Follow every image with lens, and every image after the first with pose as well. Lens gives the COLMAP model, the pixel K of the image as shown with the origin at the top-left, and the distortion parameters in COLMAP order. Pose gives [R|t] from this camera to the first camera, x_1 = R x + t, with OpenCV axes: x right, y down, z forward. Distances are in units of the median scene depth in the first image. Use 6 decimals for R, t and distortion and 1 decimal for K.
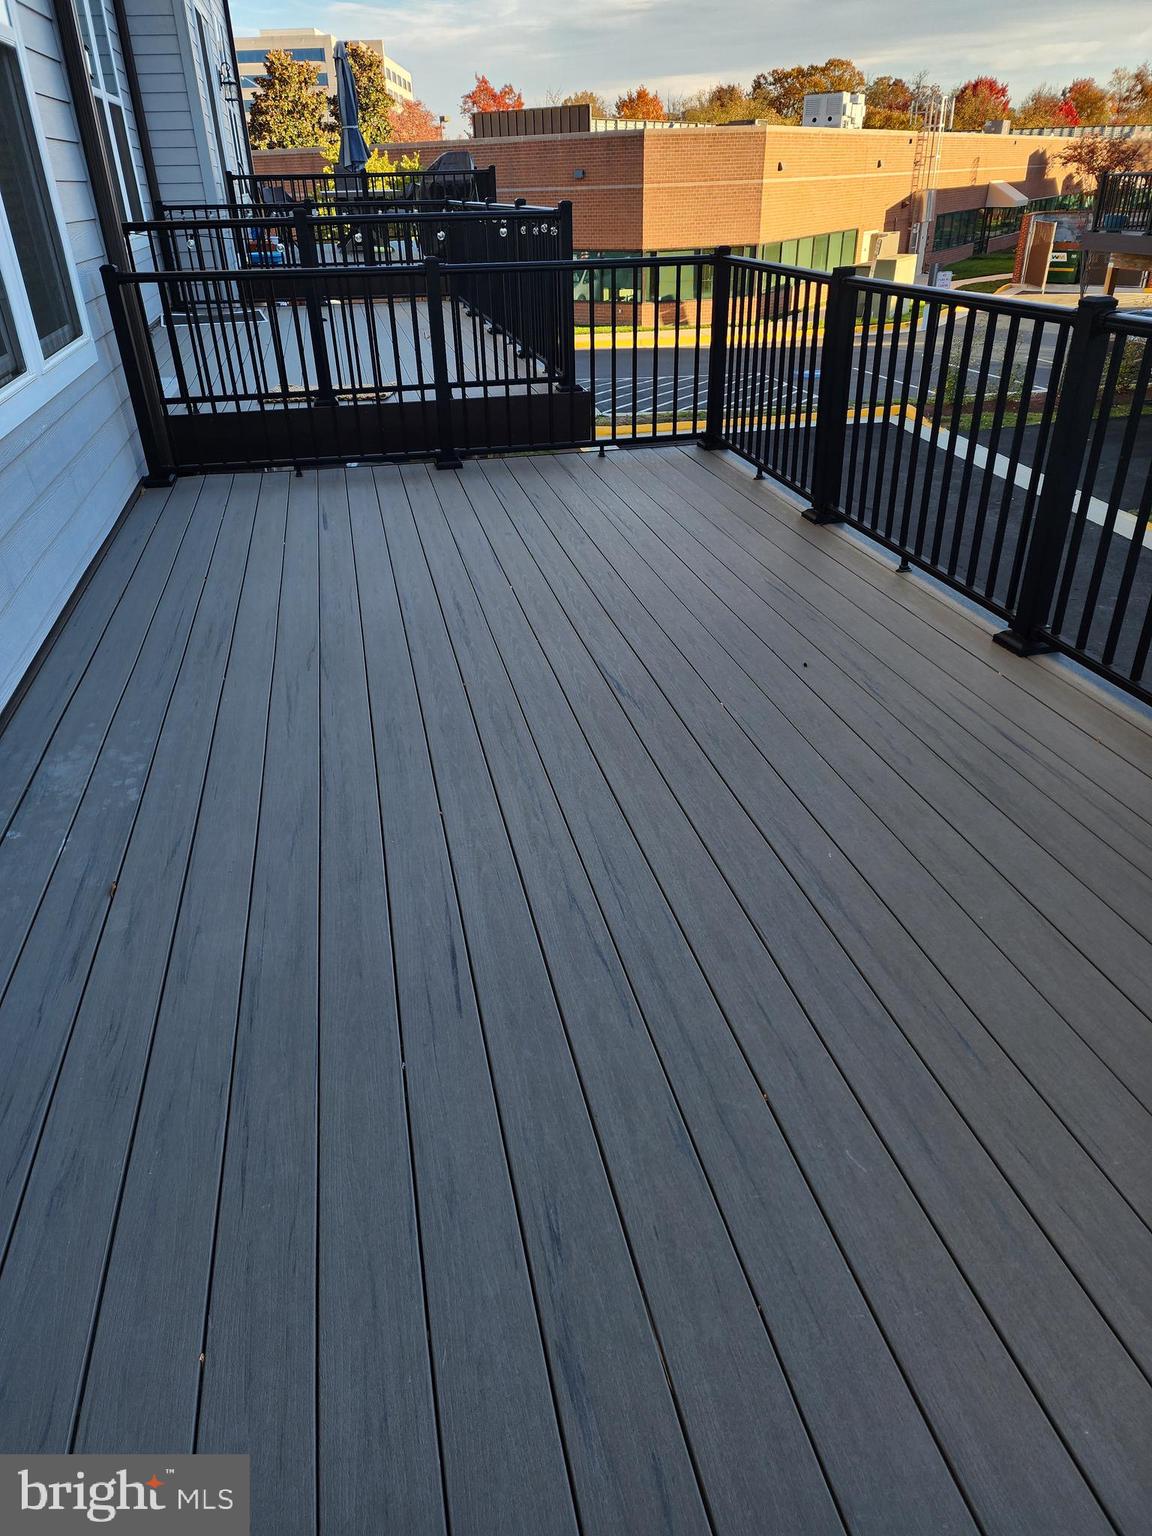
lens RADIAL K [[1037.4, 0, 582.9], [0, 1037.4, 773.0], [0, 0, 1]] dist [0.094904, -0.077854]
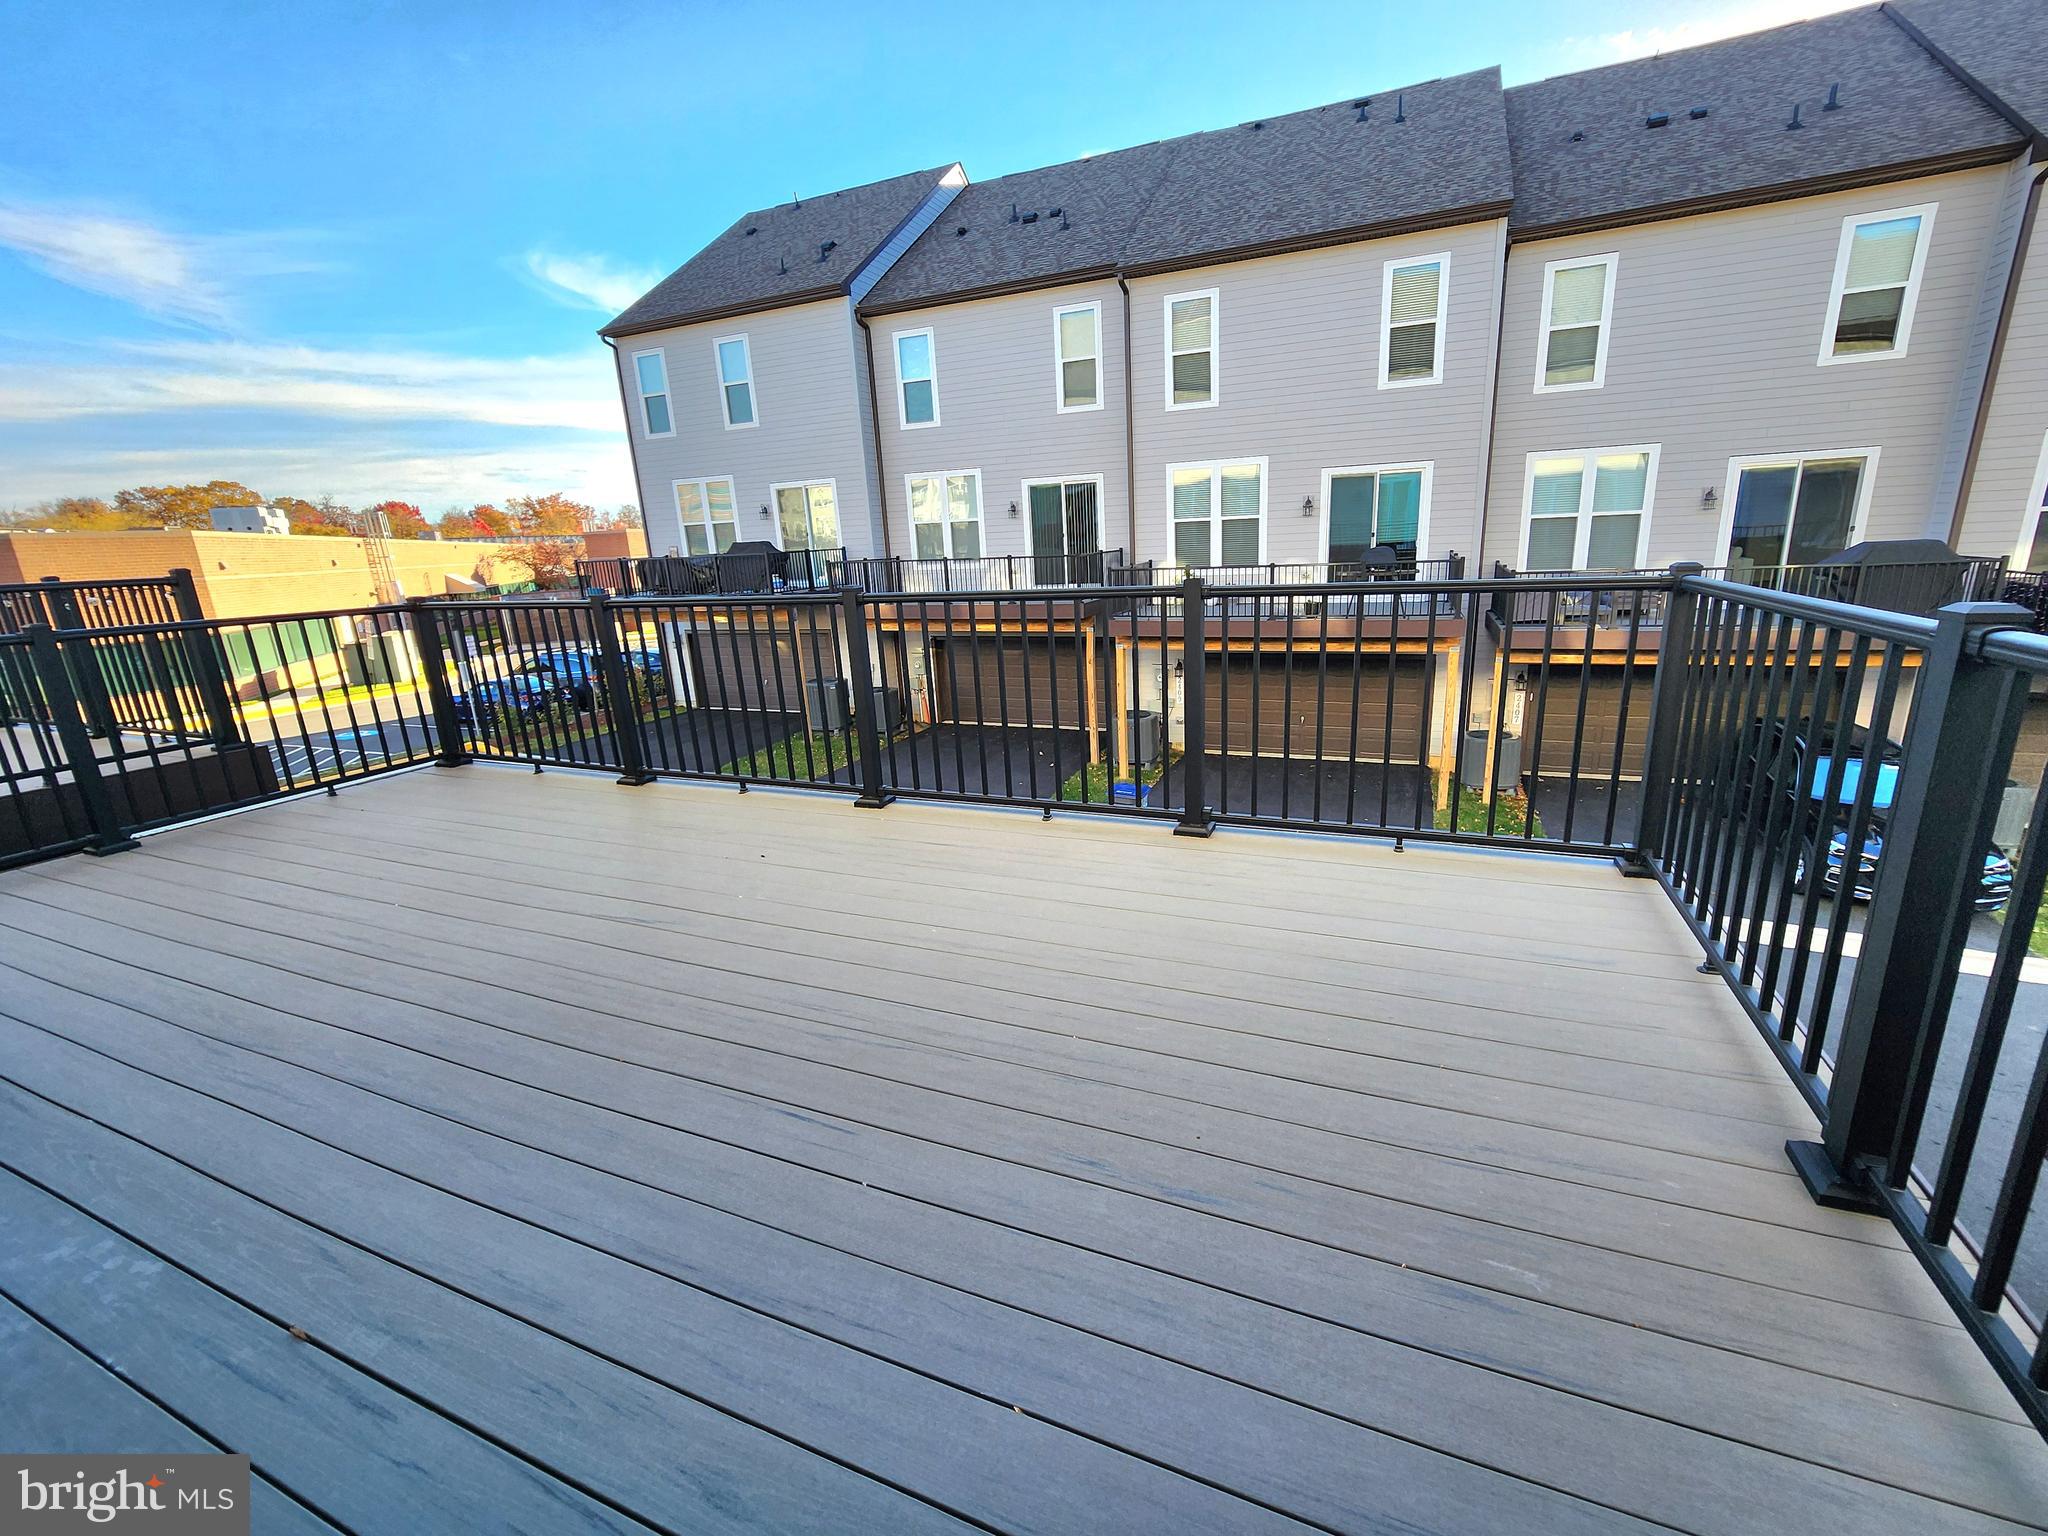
lens RADIAL K [[817.5, 0, 1024.0], [0, 817.5, 768.0], [0, 0, 1]] dist [-0.000247, -0.000017]
pose [[0.577654, -0.217066, 0.786891, -0.243657], [0.419802, 0.905740, -0.058325, -0.002648], [-0.700059, 0.364030, 0.614329, 0.053074]]
